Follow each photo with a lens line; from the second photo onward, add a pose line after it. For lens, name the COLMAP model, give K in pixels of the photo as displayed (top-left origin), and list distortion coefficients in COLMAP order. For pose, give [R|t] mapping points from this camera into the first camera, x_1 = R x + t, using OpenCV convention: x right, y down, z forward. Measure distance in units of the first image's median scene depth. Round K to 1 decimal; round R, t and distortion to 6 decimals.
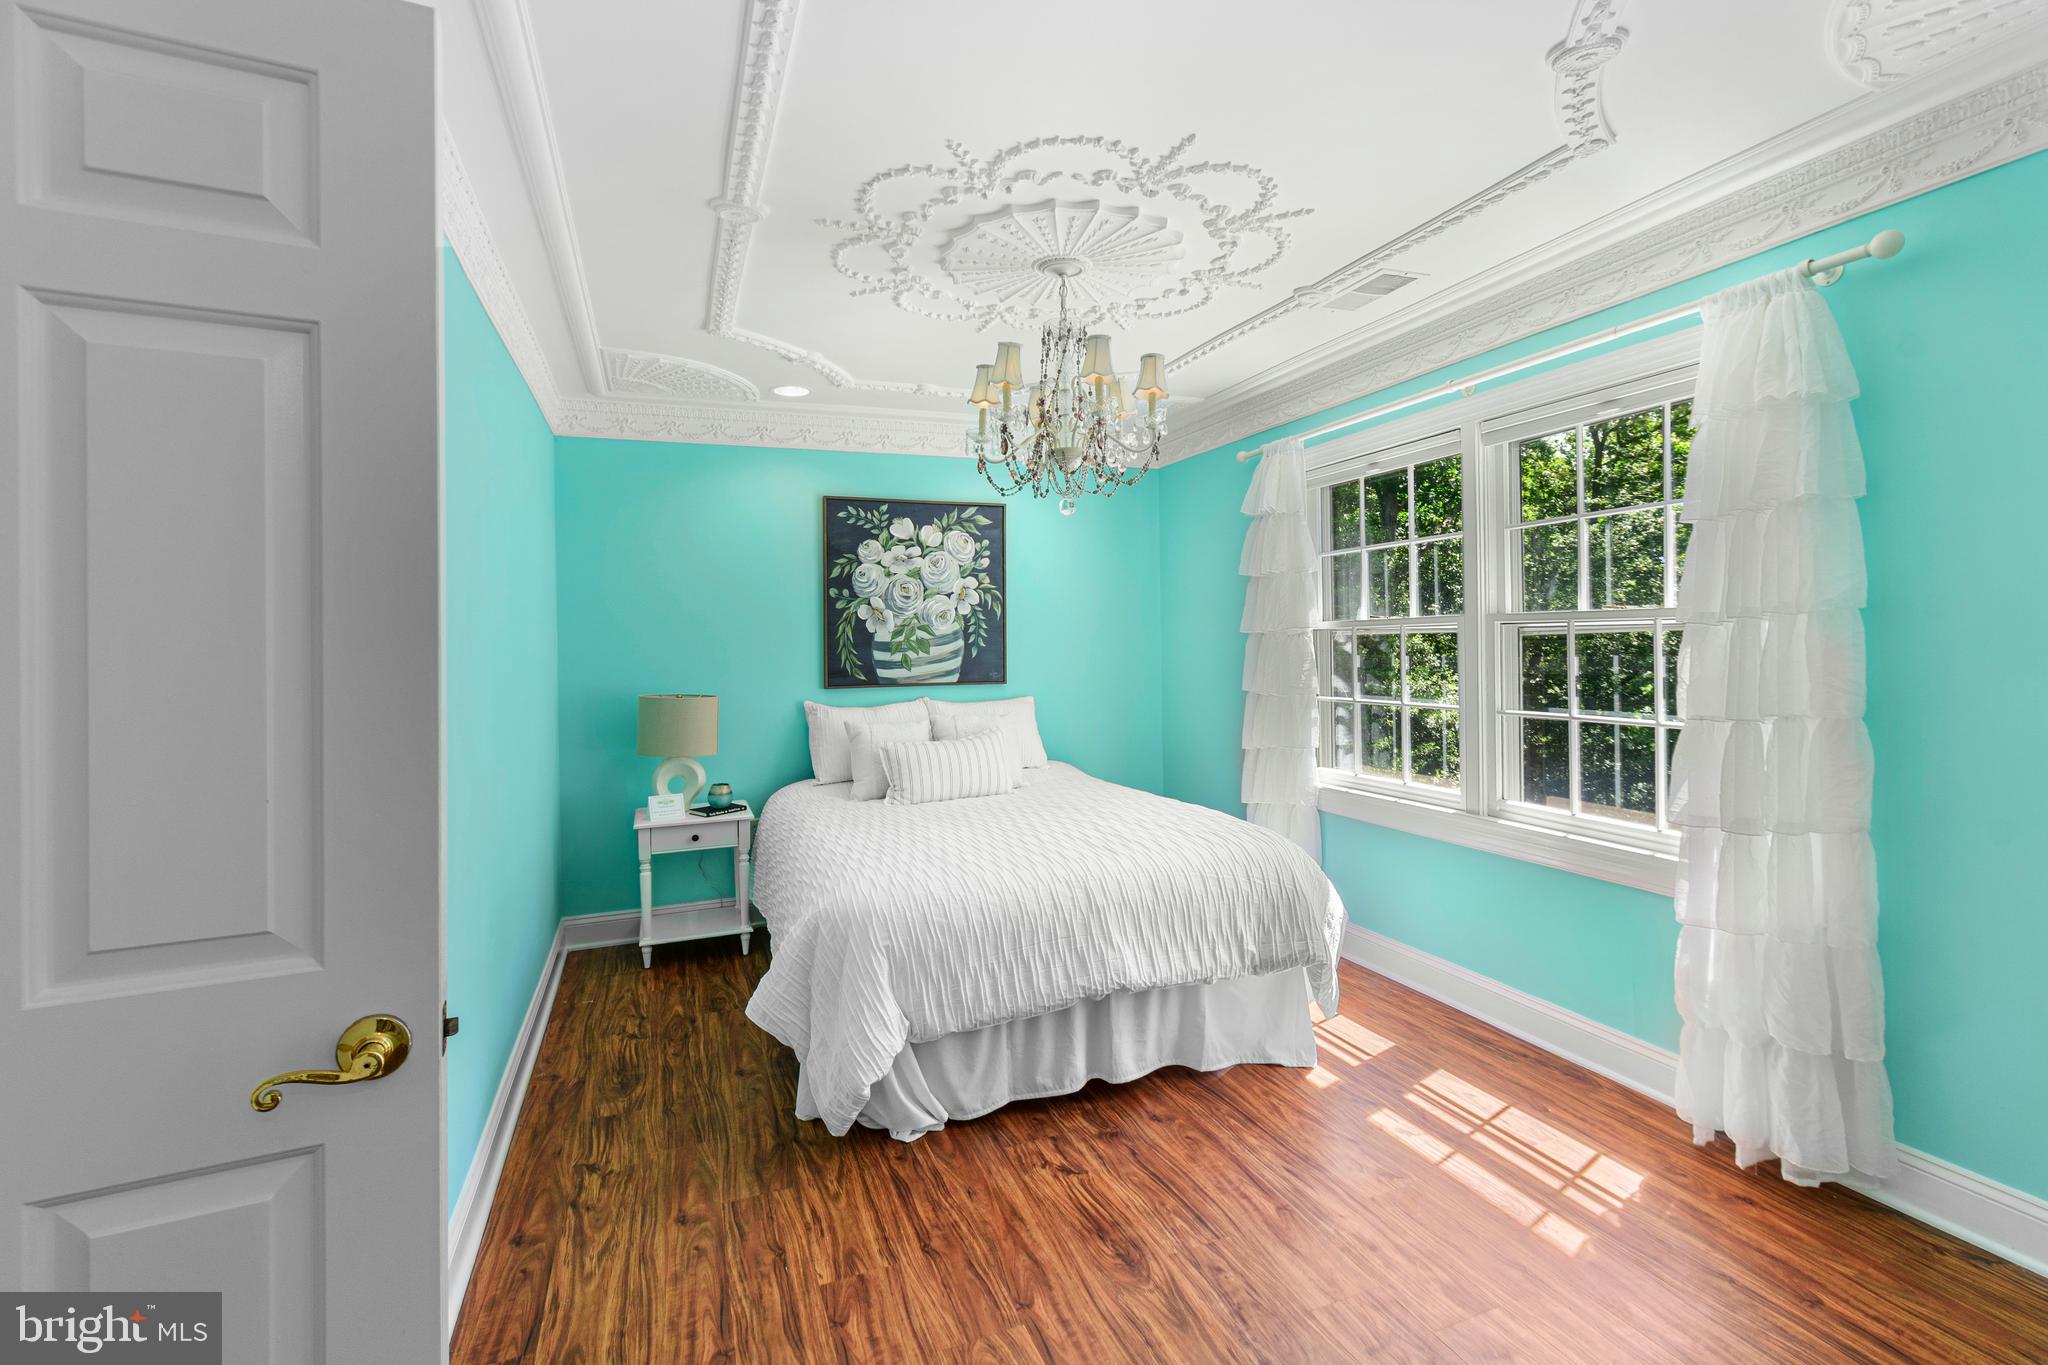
lens RADIAL K [[919.2, 0, 1011.6], [0, 919.2, 665.4], [0, 0, 1]] dist [0.003402, -0.000348]
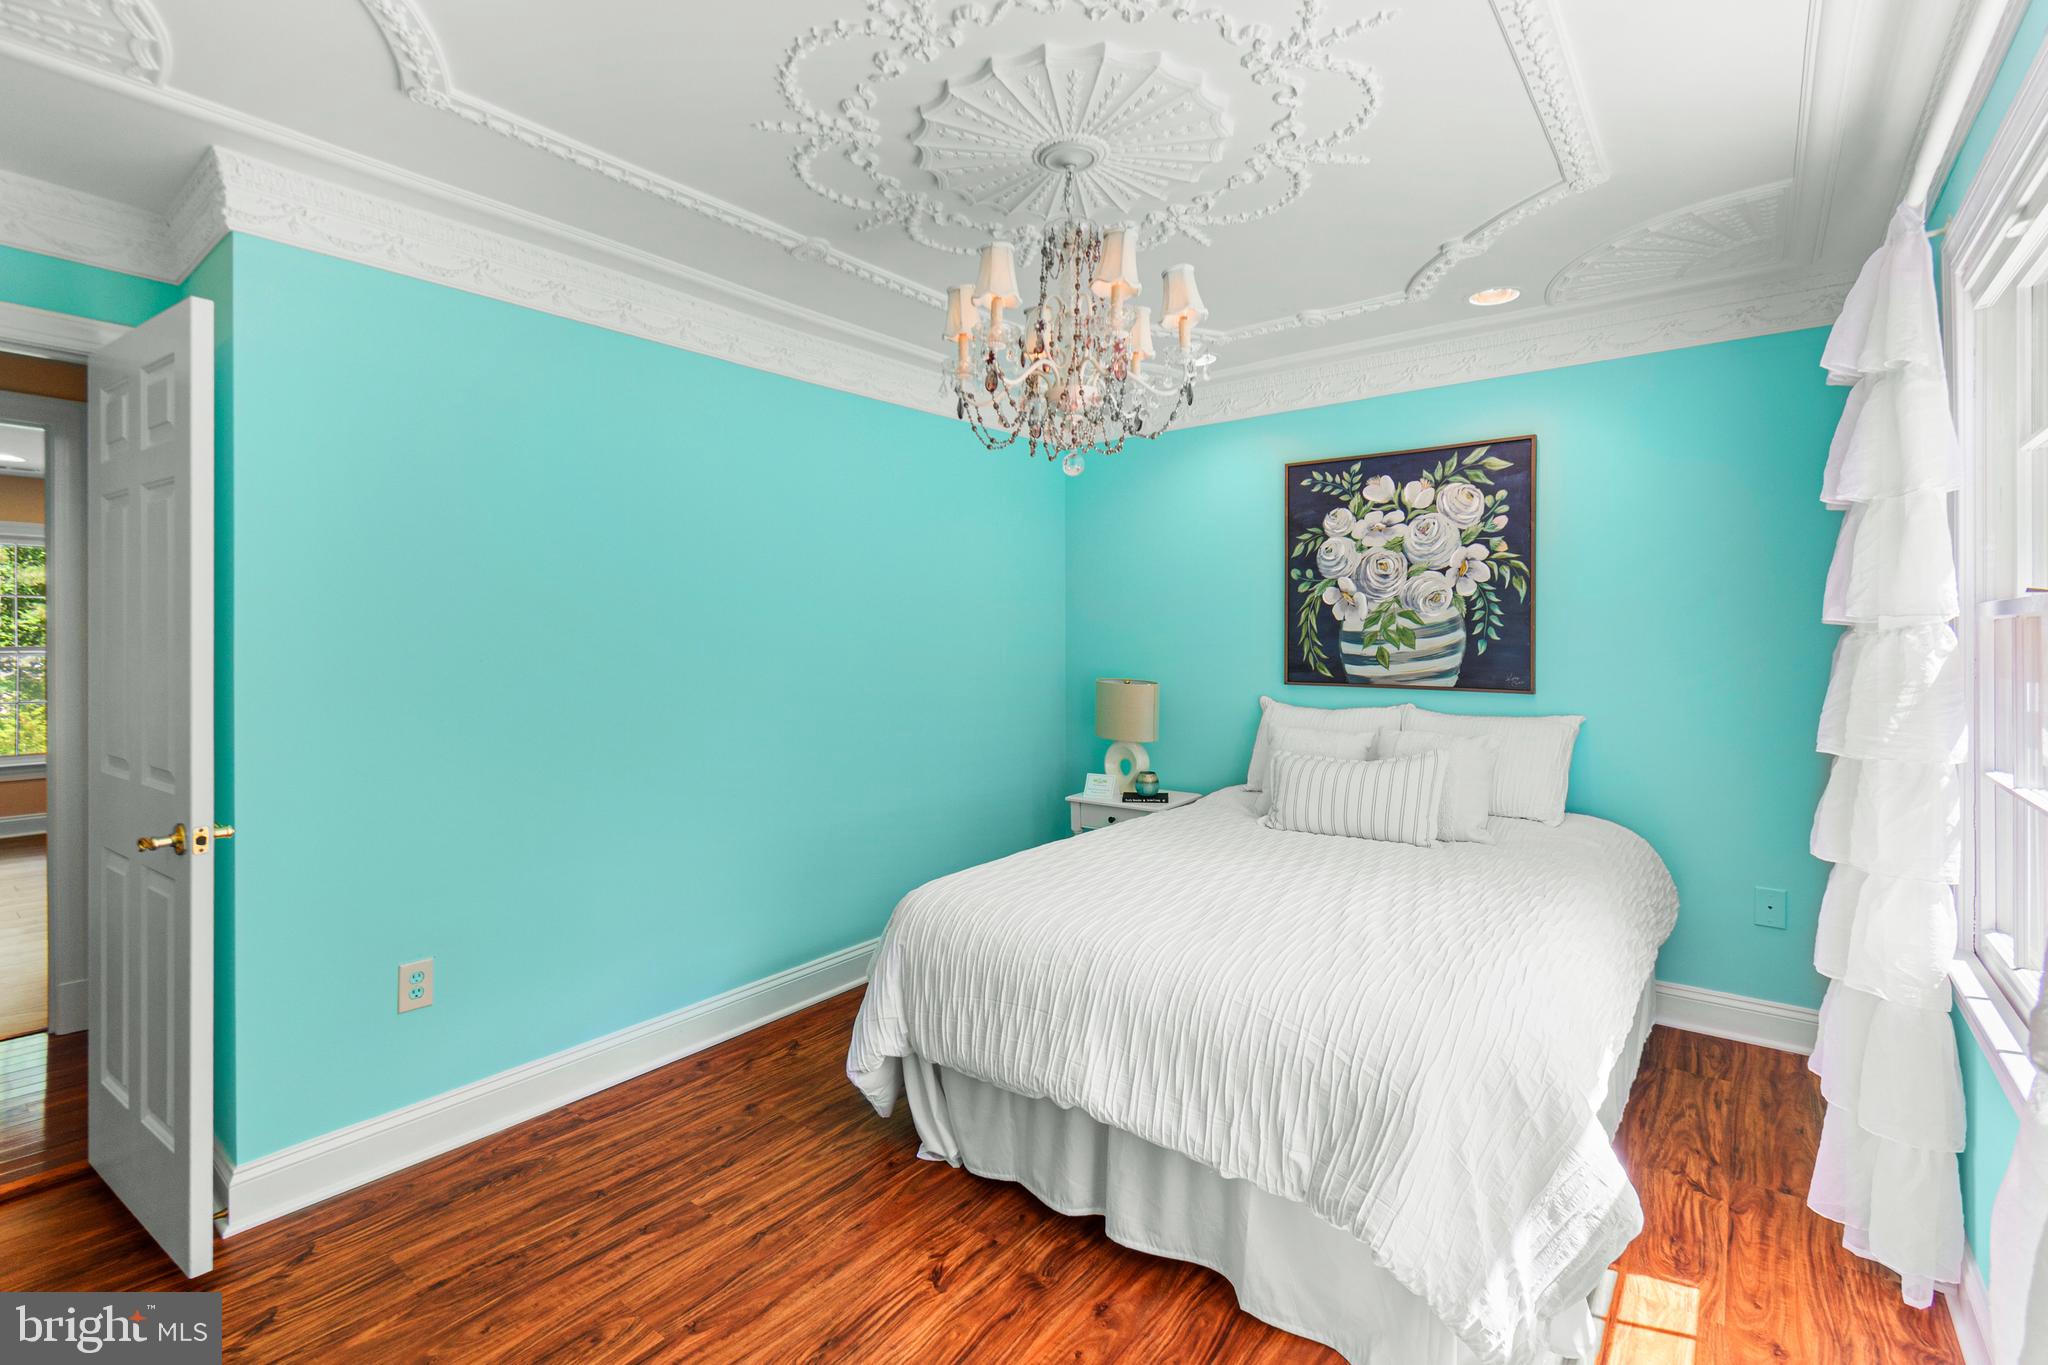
lens RADIAL K [[909.6, 0, 1013.9], [0, 909.6, 653.6], [0, 0, 1]] dist [-0.000811, -0.000272]
pose [[0.513756, 0.033308, -0.857289, 0.400790], [-0.029775, 0.999336, 0.020983, -0.014072], [0.857419, 0.014746, 0.514407, 0.326635]]
